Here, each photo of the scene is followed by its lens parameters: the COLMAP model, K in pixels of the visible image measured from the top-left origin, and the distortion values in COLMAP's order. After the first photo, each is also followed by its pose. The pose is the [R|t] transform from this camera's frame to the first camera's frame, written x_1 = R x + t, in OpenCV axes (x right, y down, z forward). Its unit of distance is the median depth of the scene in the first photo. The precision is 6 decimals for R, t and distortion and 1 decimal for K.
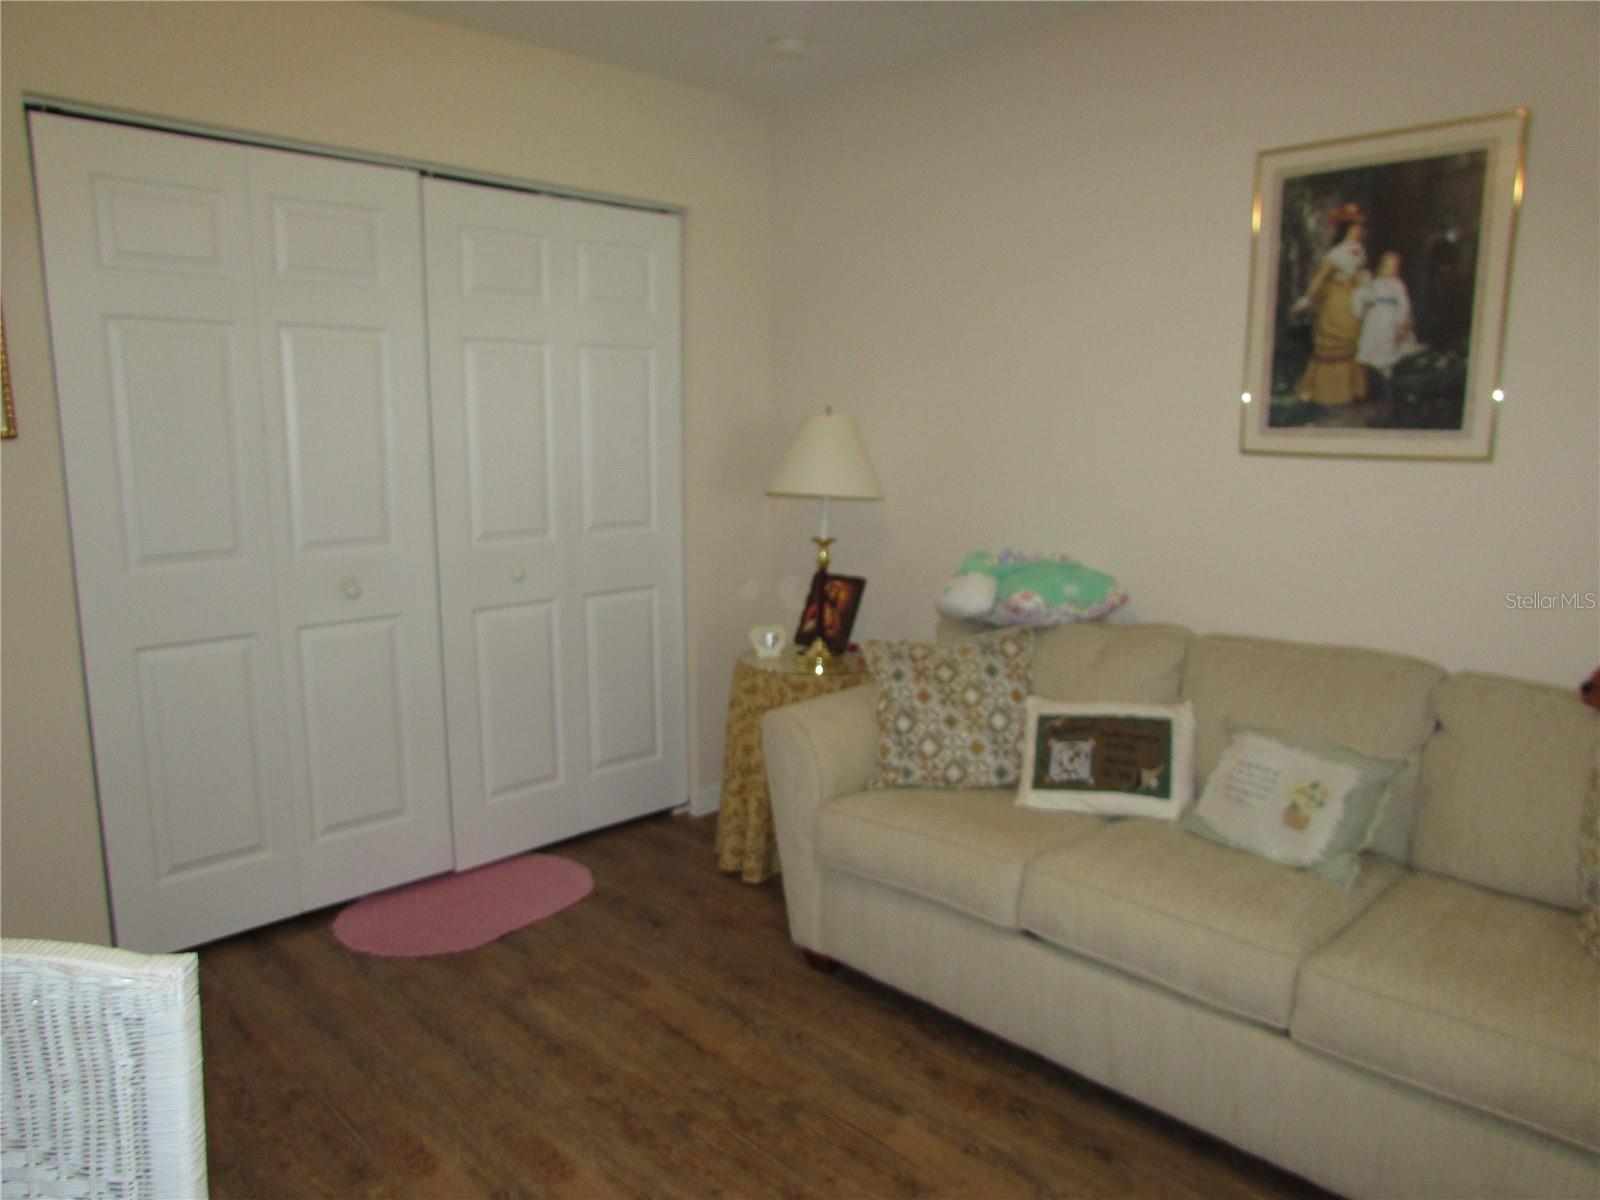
lens RADIAL K [[1134.9, 0, 797.4], [0, 1134.9, 602.0], [0, 0, 1]] dist [-0.038566, 0.020175]
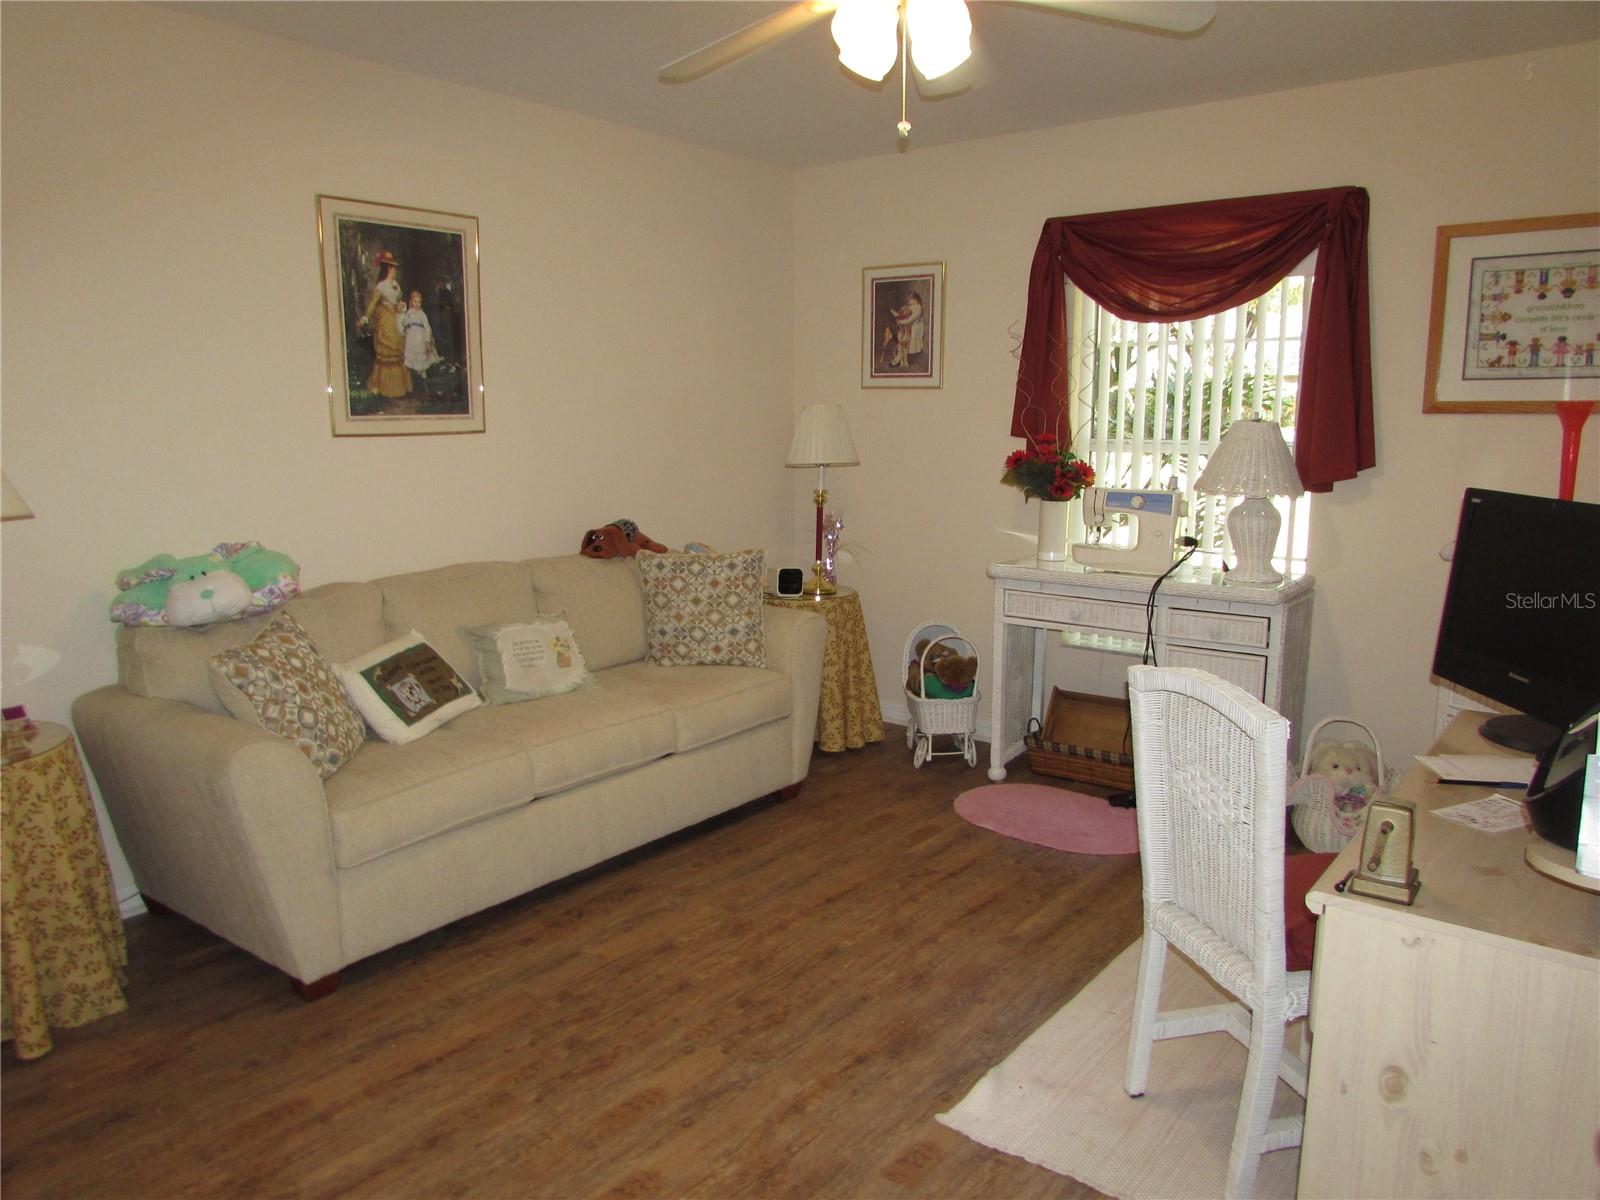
lens RADIAL K [[1134.9, 0, 797.4], [0, 1134.9, 598.1], [0, 0, 1]] dist [-0.038566, 0.020175]
pose [[-0.116805, -0.172607, 0.978041, -0.986790], [0.165169, 0.967691, 0.190507, -0.122413], [-0.979324, 0.183794, -0.084522, 0.697538]]
